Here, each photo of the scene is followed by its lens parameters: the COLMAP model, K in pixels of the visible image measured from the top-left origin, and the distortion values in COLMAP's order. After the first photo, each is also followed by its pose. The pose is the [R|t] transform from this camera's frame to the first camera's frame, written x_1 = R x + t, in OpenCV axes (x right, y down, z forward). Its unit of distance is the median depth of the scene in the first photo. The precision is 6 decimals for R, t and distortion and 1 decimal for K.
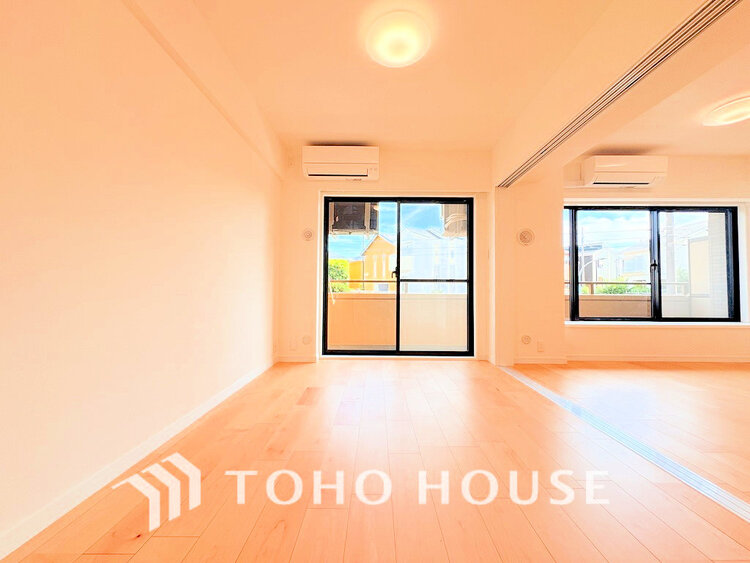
lens RADIAL K [[298.0, 0, 375.0], [0, 298.0, 281.5], [0, 0, 1]] dist [0.000274, -0.000032]
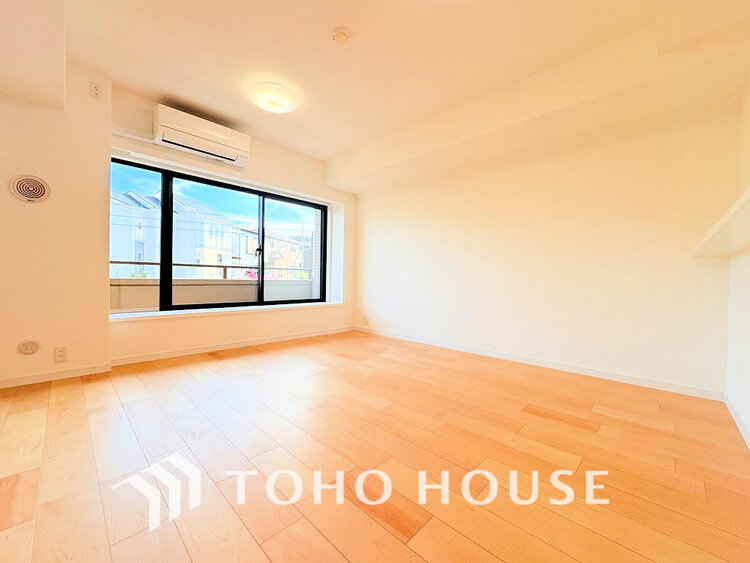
lens RADIAL K [[303.3, 0, 375.0], [0, 303.3, 281.5], [0, 0, 1]] dist [0.000889, -0.000189]
pose [[0.691018, -0.002839, 0.722832, 0.465132], [-0.032779, 0.998840, 0.035259, 0.003099], [-0.722094, -0.048058, 0.690124, 0.003486]]
